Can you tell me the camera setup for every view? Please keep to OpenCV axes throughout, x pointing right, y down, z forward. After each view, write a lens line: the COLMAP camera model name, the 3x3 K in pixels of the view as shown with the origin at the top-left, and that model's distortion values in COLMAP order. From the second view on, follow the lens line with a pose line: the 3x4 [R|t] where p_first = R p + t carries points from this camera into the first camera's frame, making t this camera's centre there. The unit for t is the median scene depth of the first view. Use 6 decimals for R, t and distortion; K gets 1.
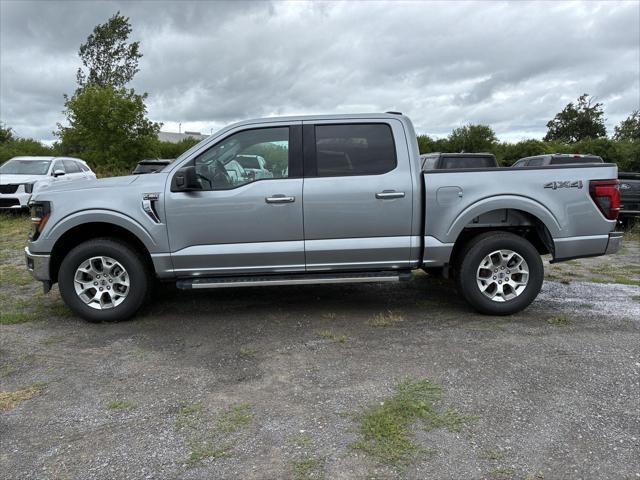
lens RADIAL K [[497.8, 0, 320.0], [0, 497.8, 240.0], [0, 0, 1]] dist [0.003067, 0.001322]
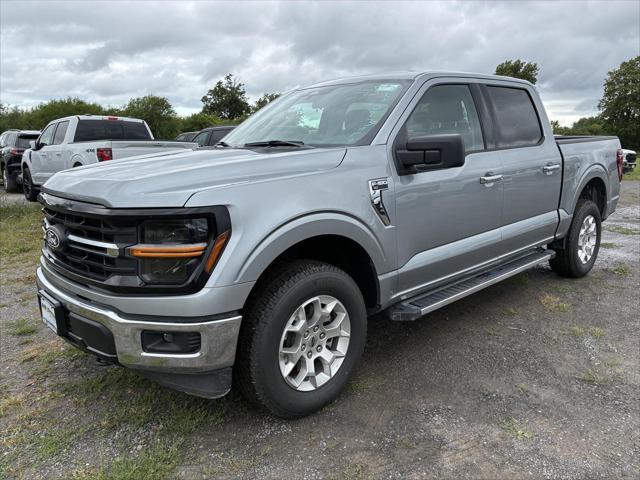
lens RADIAL K [[486.7, 0, 293.4], [0, 486.7, 241.9], [0, 0, 1]] dist [0.079221, -0.134024]
pose [[0.741294, -0.129724, 0.658524, -0.124475], [0.090717, 0.991506, 0.093200, -0.012429], [-0.665021, -0.009349, 0.746766, 0.093598]]
